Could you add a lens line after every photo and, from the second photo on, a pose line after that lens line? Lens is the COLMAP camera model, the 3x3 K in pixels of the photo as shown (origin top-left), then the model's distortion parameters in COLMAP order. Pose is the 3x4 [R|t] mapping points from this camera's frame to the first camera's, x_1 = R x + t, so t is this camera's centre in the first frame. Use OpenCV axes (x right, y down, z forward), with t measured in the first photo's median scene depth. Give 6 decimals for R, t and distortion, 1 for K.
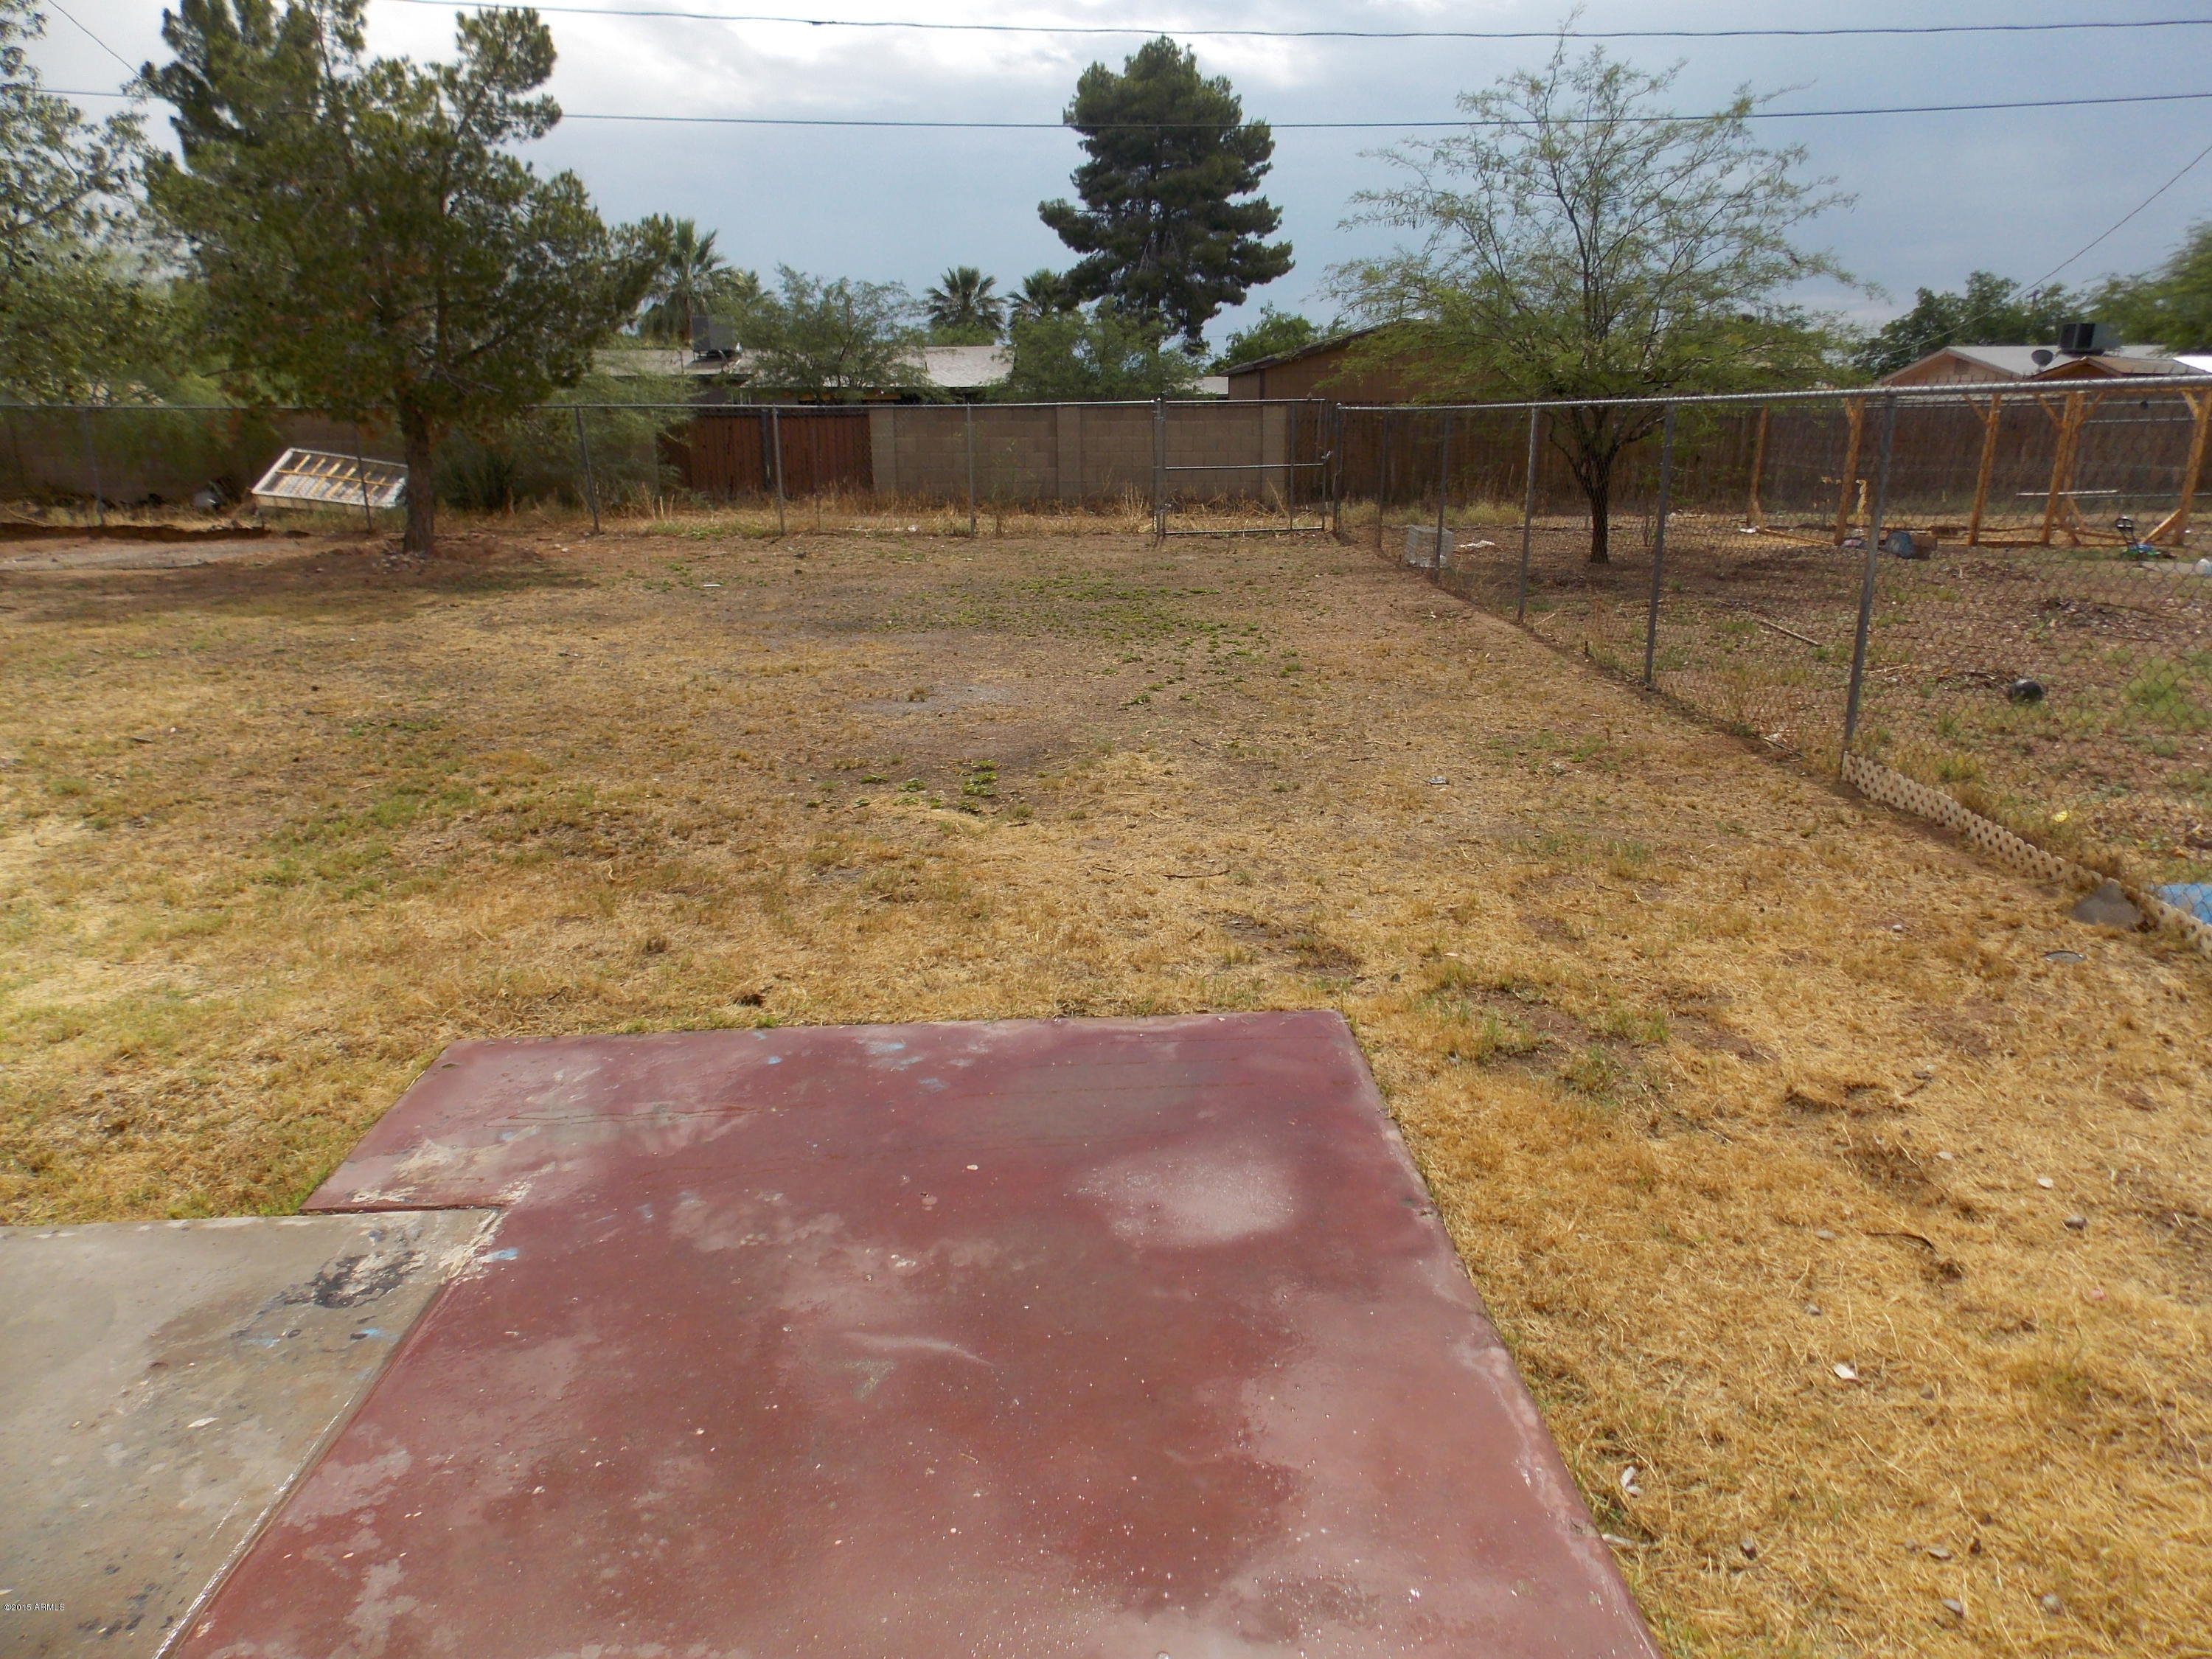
lens RADIAL K [[1450.9, 0, 1106.6], [0, 1450.9, 830.6], [0, 0, 1]] dist [-0.003151, 0.002009]
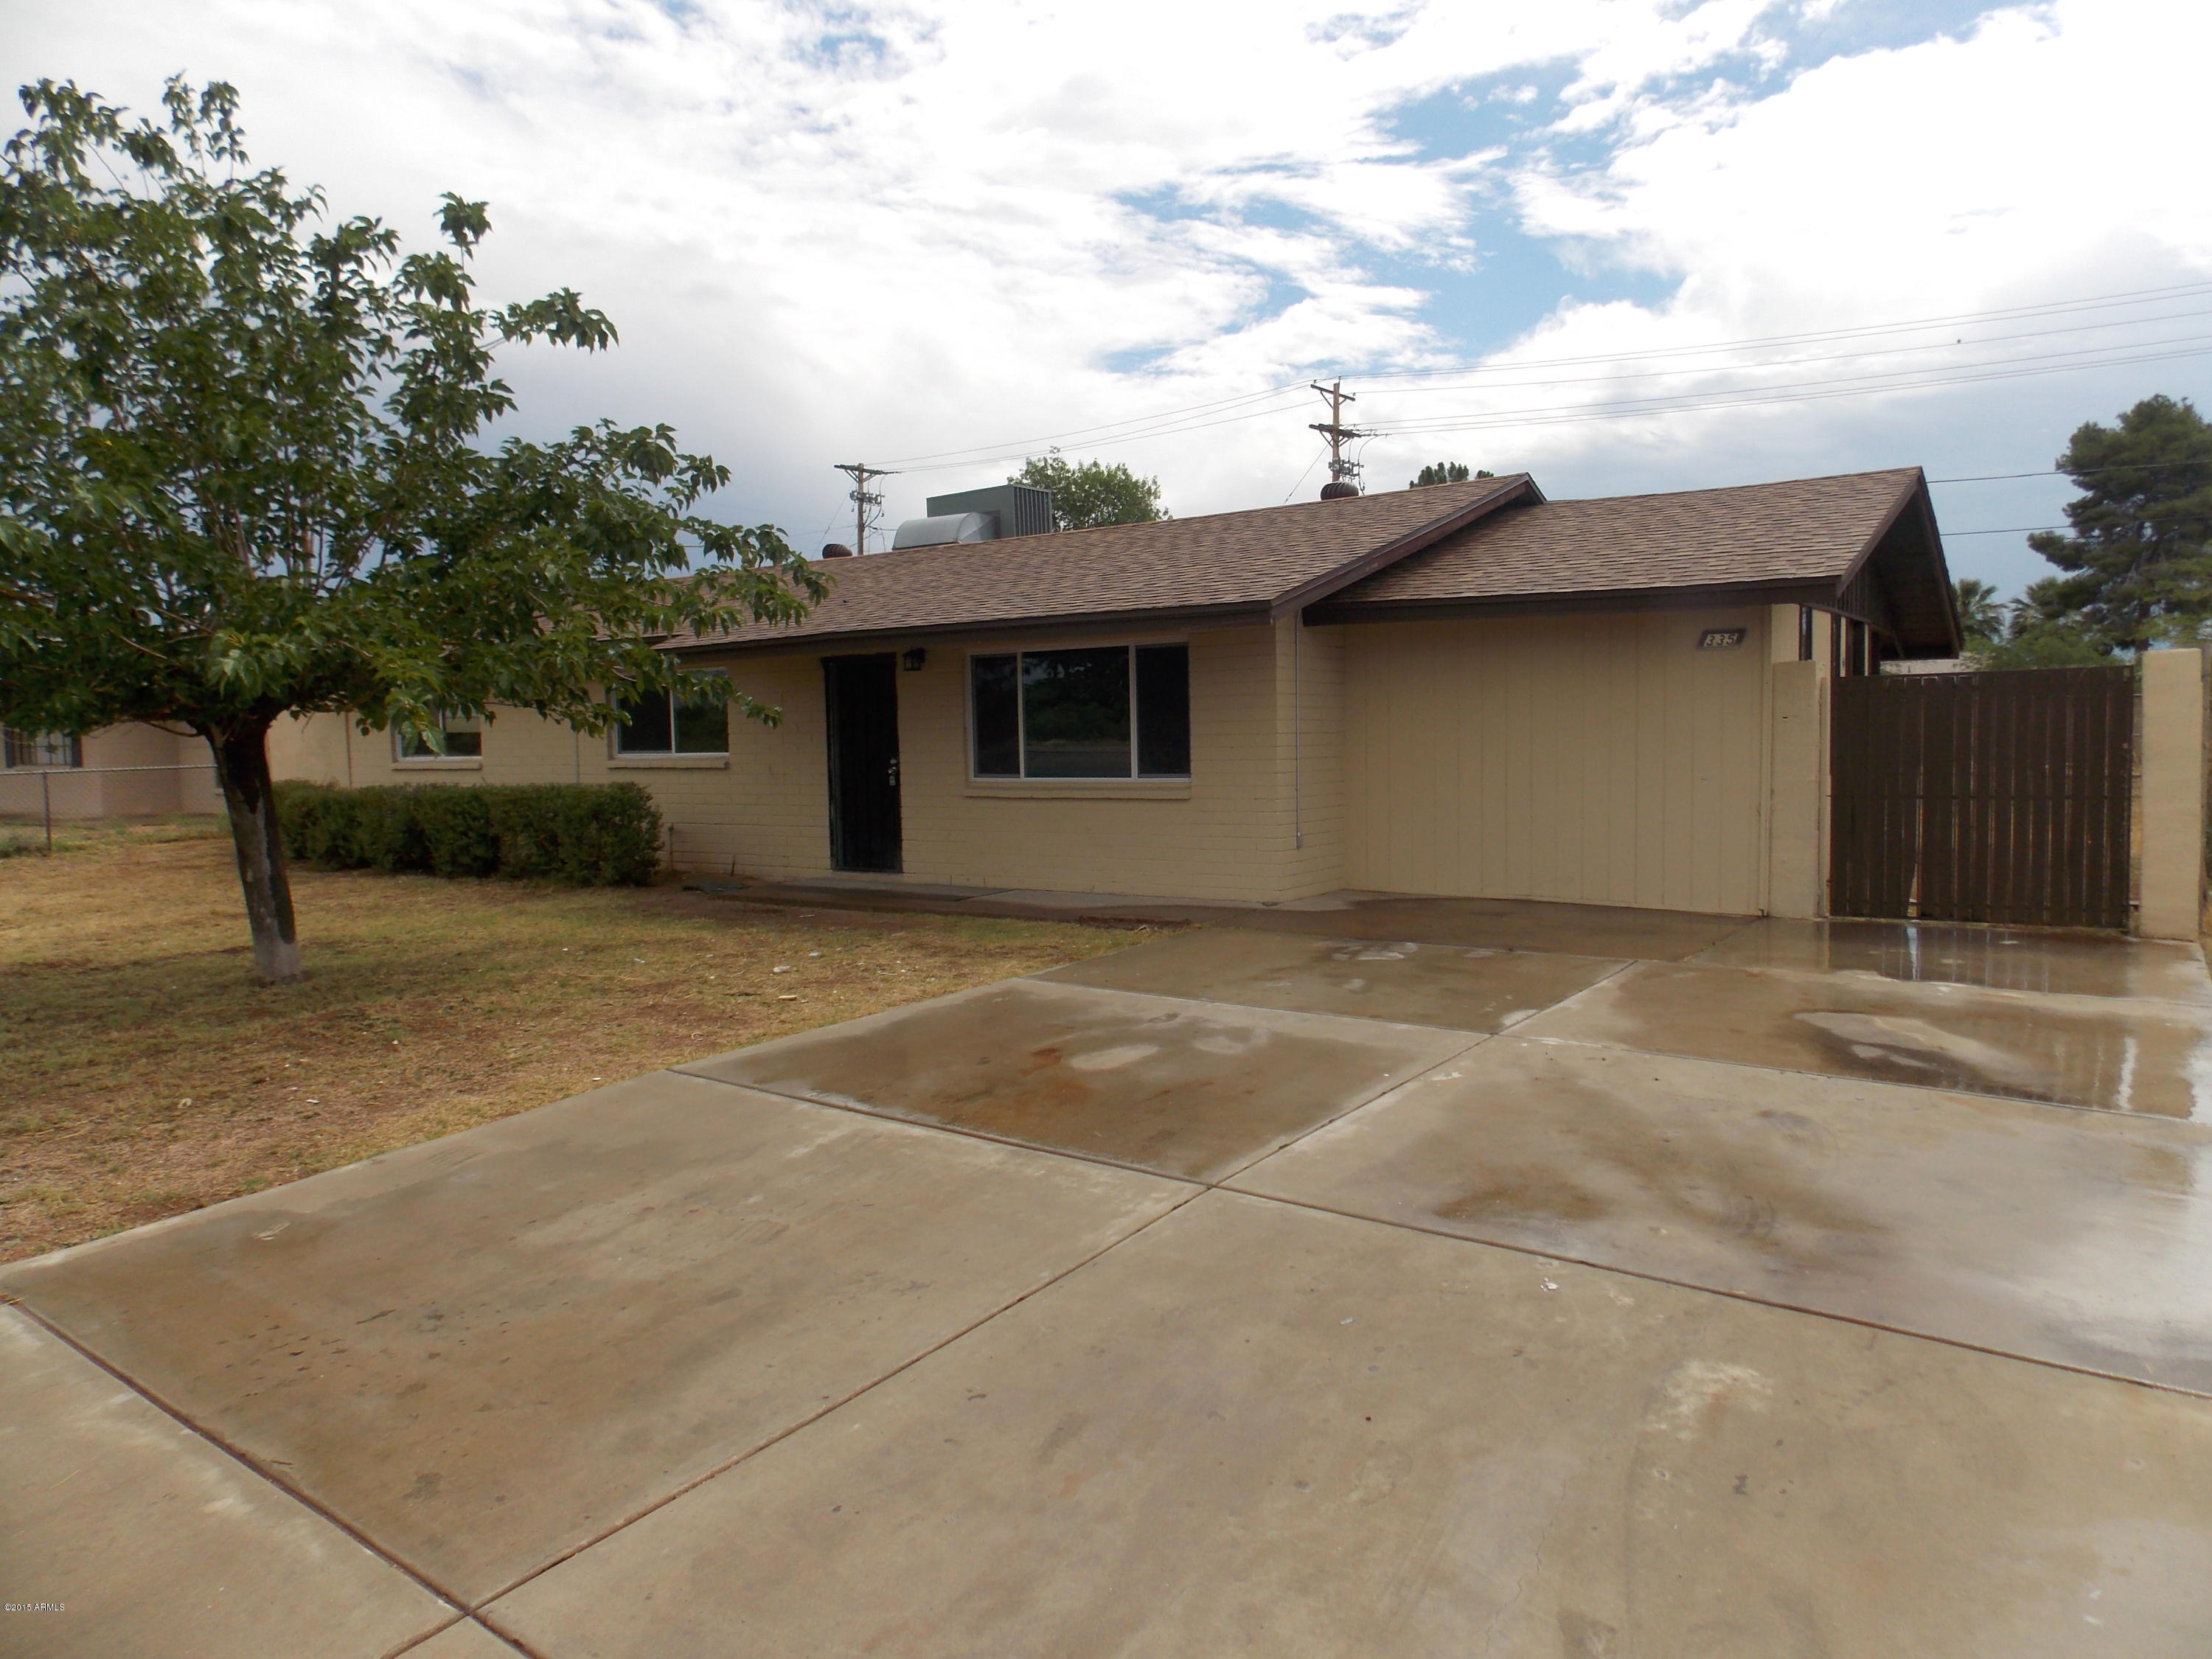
lens RADIAL K [[1450.9, 0, 1111.2], [0, 1450.9, 816.2], [0, 0, 1]] dist [-0.003151, 0.002009]
pose [[0.803043, 0.034290, -0.594933, 0.063889], [-0.155691, 0.975741, -0.153914, 0.092309], [0.575223, 0.216225, 0.788901, -0.318665]]
